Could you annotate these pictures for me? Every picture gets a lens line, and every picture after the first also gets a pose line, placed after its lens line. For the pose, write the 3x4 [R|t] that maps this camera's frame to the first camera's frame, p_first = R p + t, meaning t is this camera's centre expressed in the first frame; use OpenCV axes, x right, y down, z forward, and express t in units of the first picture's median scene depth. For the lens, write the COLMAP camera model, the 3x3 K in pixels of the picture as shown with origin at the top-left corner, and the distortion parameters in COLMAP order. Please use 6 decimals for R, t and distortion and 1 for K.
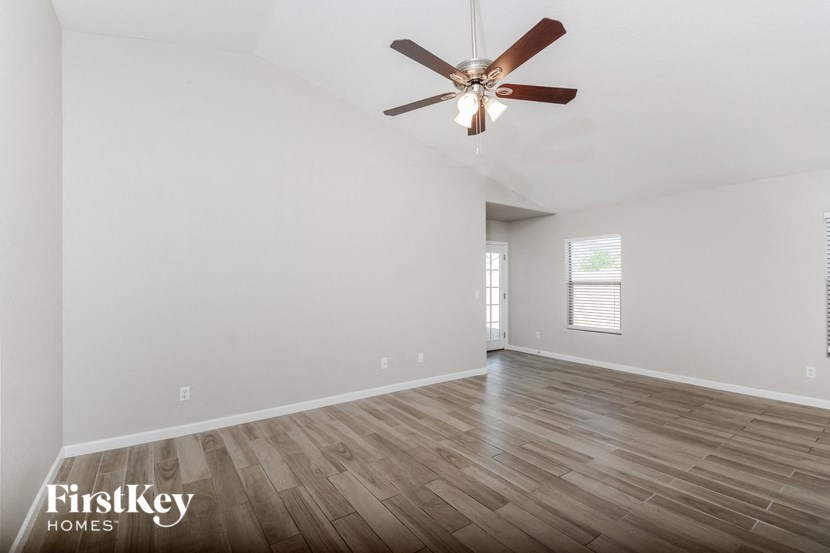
lens RADIAL K [[373.7, 0, 416.9], [0, 373.7, 280.0], [0, 0, 1]] dist [-0.002968, -0.000441]
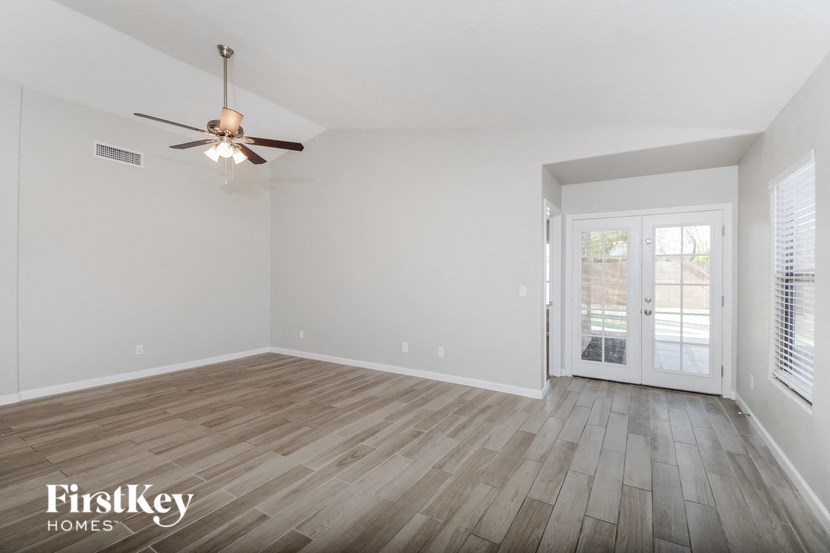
lens RADIAL K [[373.7, 0, 418.0], [0, 373.7, 276.0], [0, 0, 1]] dist [-0.002968, -0.000441]
pose [[0.386979, -0.000709, -0.922088, 1.142688], [-0.001261, 0.999998, -0.001298, 0.015107], [0.922088, 0.001665, 0.386978, 0.727957]]
